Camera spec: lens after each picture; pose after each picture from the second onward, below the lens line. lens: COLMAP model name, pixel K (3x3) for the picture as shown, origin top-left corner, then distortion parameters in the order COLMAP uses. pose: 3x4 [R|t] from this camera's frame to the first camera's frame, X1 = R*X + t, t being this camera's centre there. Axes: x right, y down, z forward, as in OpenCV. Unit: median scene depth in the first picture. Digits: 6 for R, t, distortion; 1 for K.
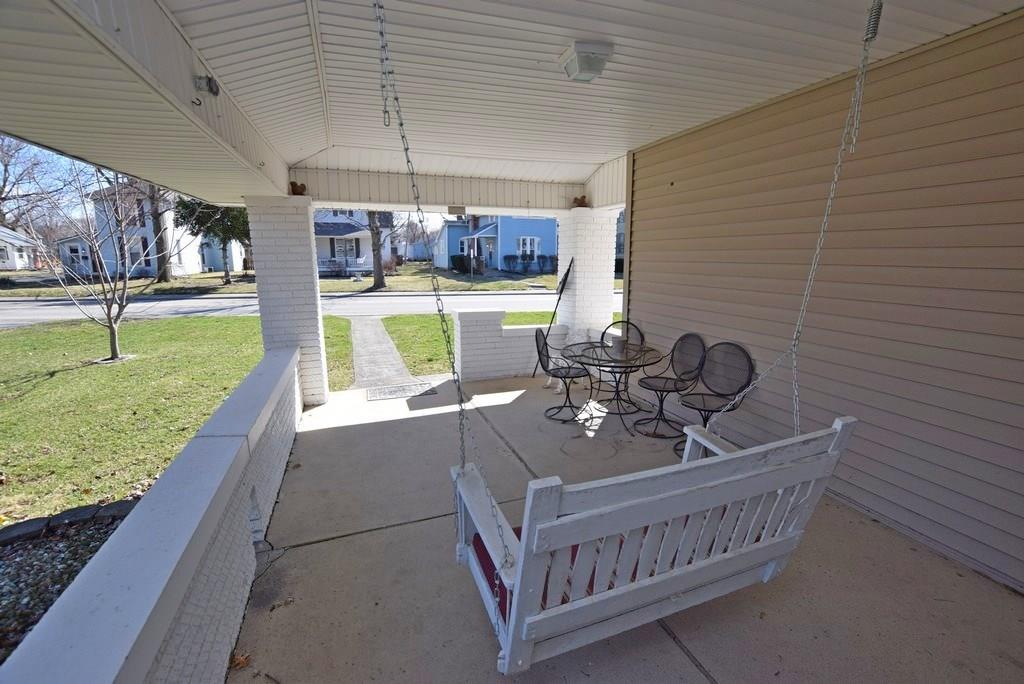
lens RADIAL K [[452.2, 0, 512.4], [0, 452.2, 341.4], [0, 0, 1]] dist [-0.019396, -0.000677]
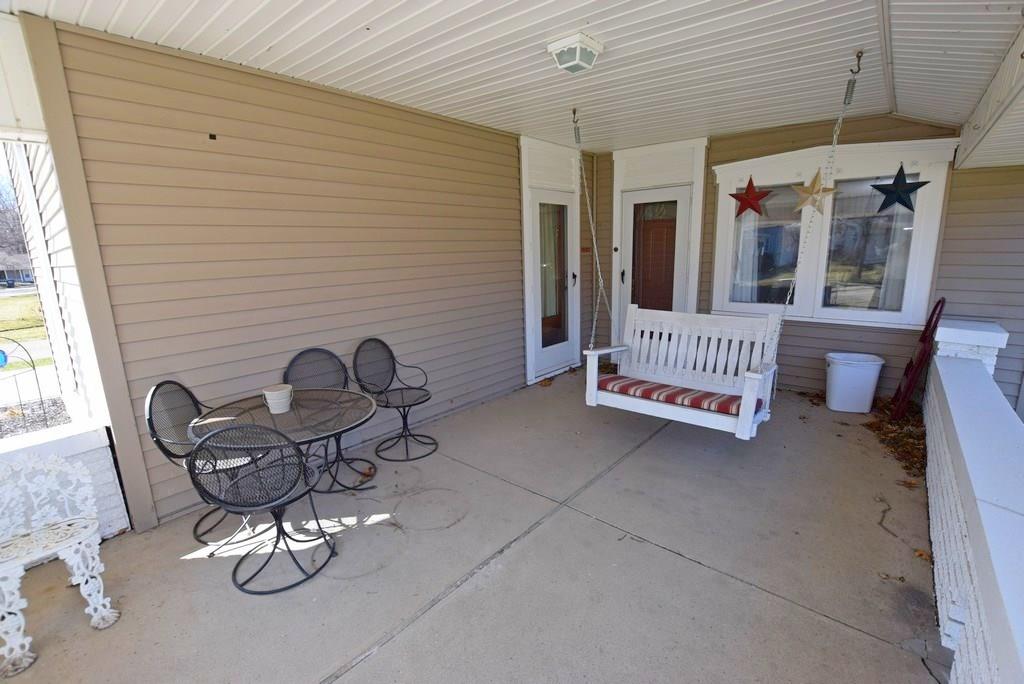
lens RADIAL K [[452.2, 0, 516.0], [0, 452.2, 341.2], [0, 0, 1]] dist [-0.019396, -0.000677]
pose [[-0.487276, -0.169652, 0.856610, -0.455243], [0.179156, 0.940658, 0.288210, -0.197491], [-0.854673, 0.293904, -0.427966, 1.049080]]
